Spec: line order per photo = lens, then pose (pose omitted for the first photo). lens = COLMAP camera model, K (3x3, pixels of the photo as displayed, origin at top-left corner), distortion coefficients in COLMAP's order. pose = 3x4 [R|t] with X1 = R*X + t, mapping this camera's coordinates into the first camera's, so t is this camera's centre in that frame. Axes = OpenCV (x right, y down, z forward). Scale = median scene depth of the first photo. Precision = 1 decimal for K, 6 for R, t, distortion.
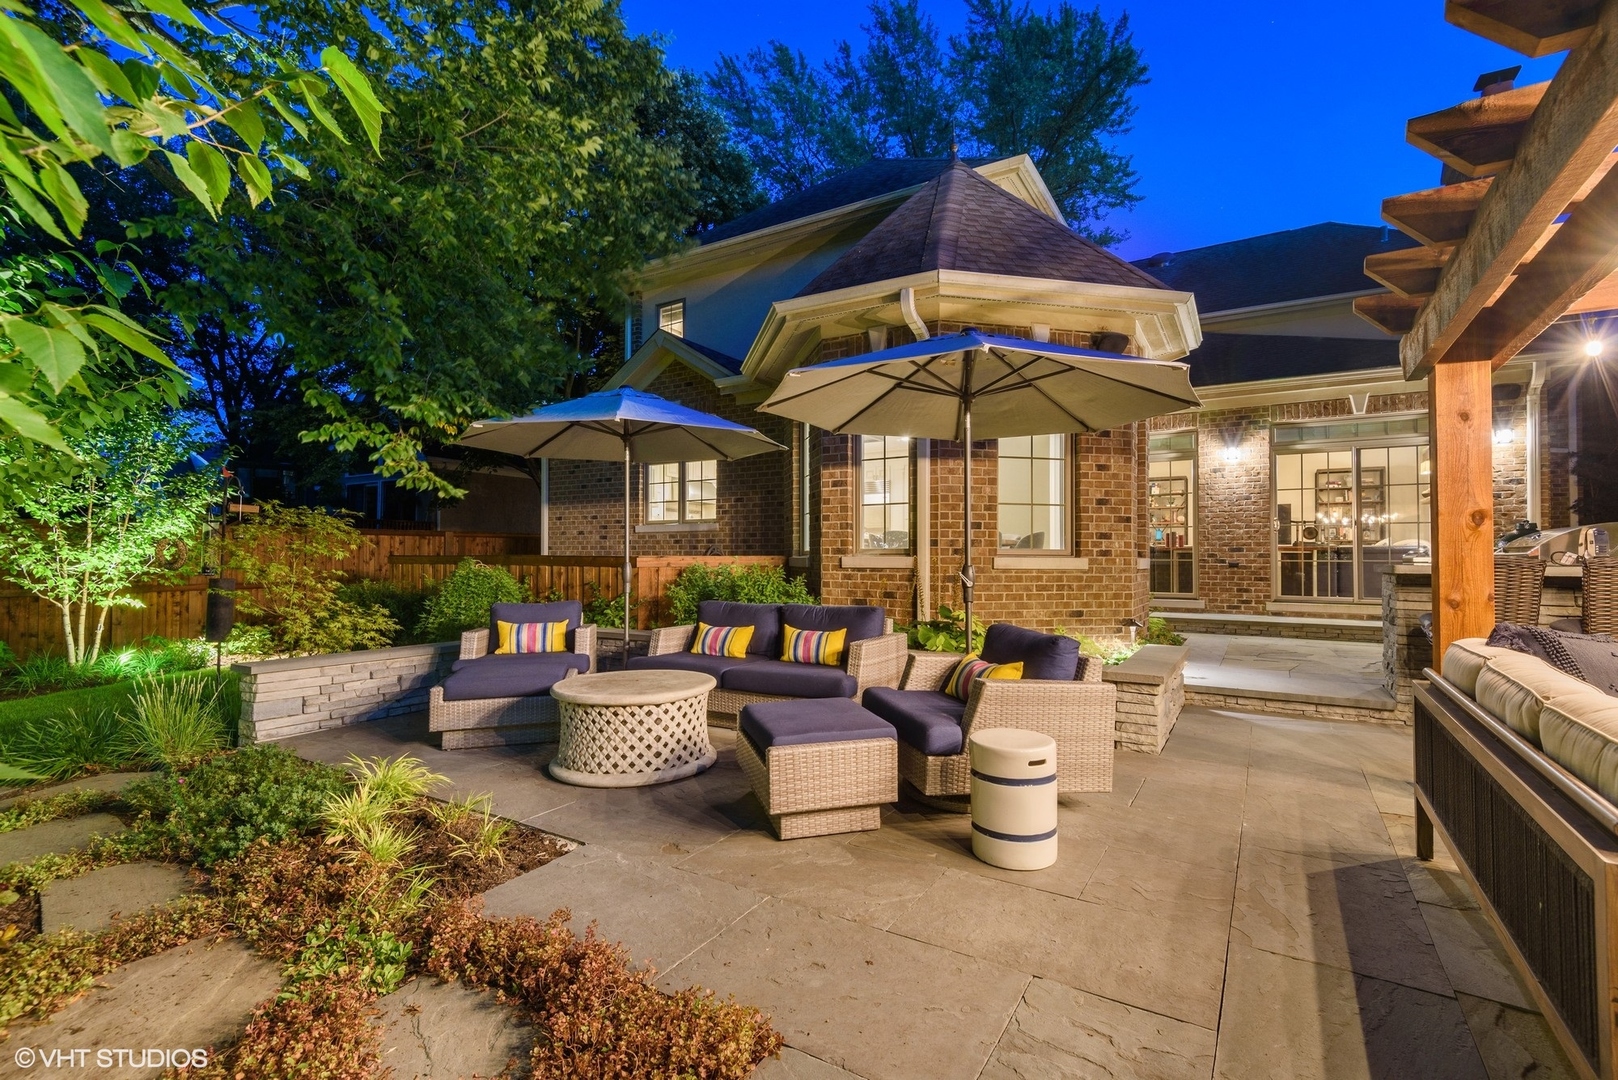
lens RADIAL K [[734.7, 0, 816.6], [0, 734.7, 524.4], [0, 0, 1]] dist [0.022389, -0.007460]
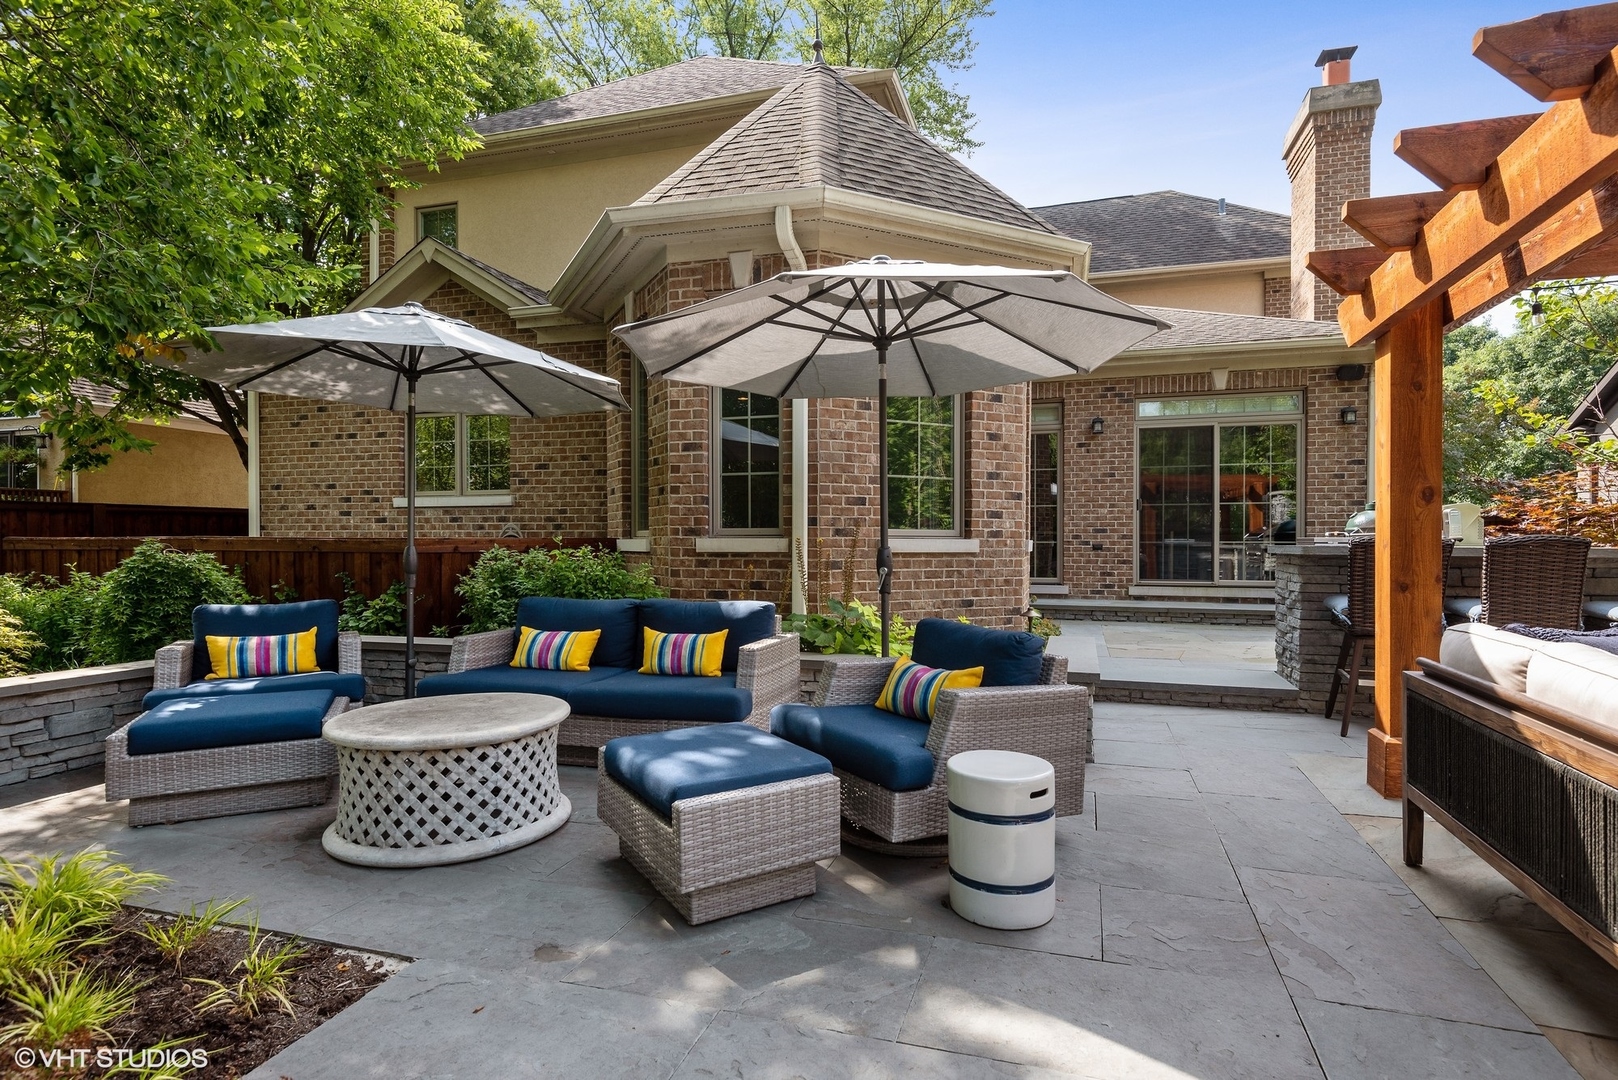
lens RADIAL K [[850.9, 0, 816.6], [0, 850.9, 530.7], [0, 0, 1]] dist [0.018847, -0.009786]
pose [[0.969106, 0.000995, 0.246641, -0.077257], [-0.009208, 0.999441, 0.032148, 0.005216], [-0.246471, -0.033426, 0.968574, 0.082690]]
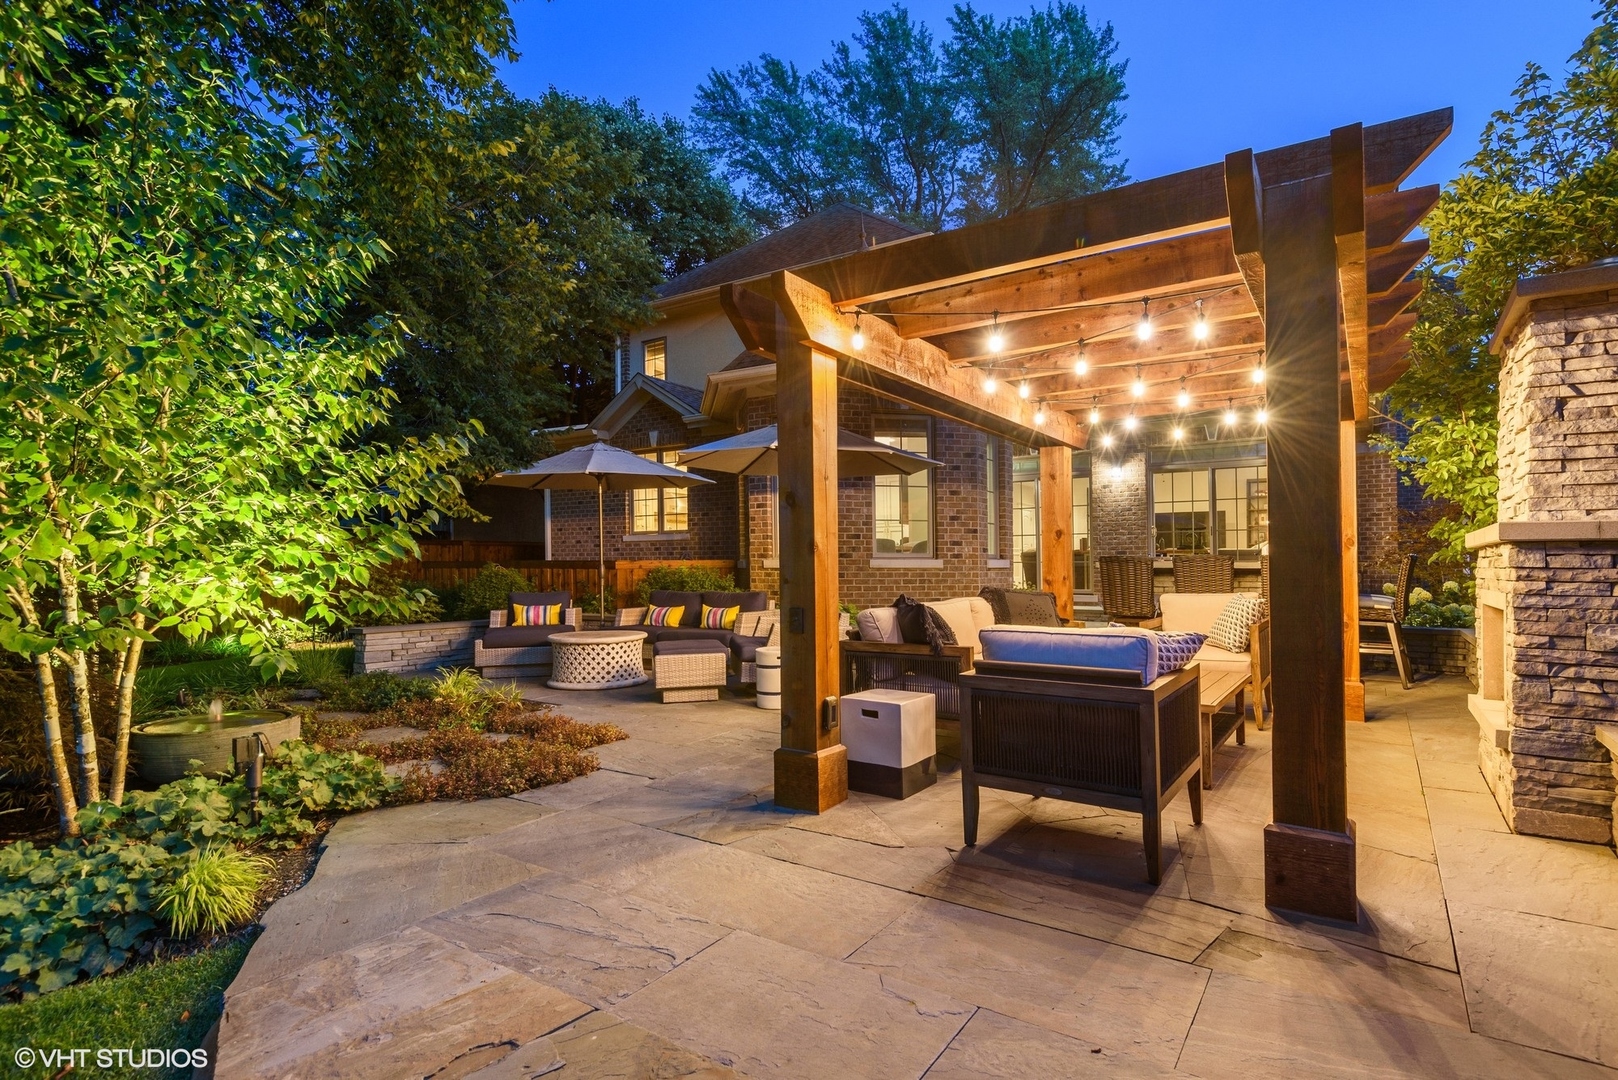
lens RADIAL K [[820.2, 0, 842.7], [0, 820.2, 561.4], [0, 0, 1]] dist [0.012201, -0.010611]
pose [[0.999842, -0.005712, -0.016818, 0.240713], [0.006401, 0.999132, 0.041171, -0.016635], [0.016569, -0.041272, 0.999011, -0.593181]]
